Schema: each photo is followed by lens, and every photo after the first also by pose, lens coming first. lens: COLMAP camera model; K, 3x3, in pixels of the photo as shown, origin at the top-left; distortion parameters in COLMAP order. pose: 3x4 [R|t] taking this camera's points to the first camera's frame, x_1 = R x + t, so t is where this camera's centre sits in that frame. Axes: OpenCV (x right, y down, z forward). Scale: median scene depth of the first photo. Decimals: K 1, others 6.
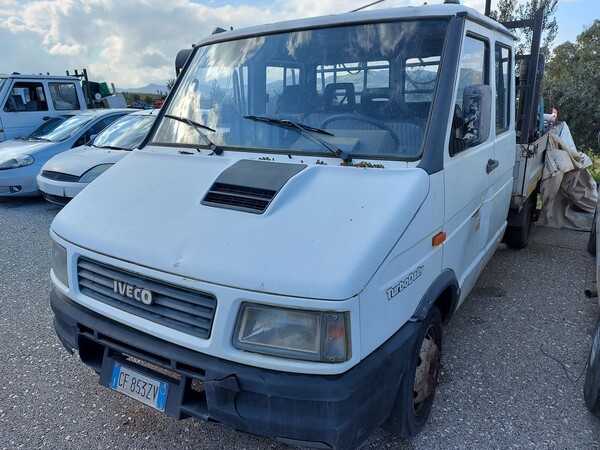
lens RADIAL K [[421.0, 0, 300.0], [0, 421.0, 225.0], [0, 0, 1]] dist [0.034125, -0.000571]
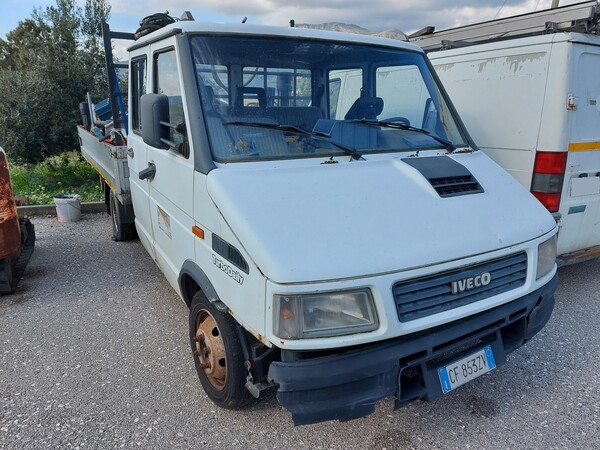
lens RADIAL K [[421.0, 0, 300.0], [0, 421.0, 225.0], [0, 0, 1]] dist [0.034125, -0.000571]
pose [[0.480112, -0.232742, 0.845768, -1.387611], [0.232681, 0.963412, 0.133030, -0.217134], [-0.845785, 0.132925, 0.516700, 0.728691]]
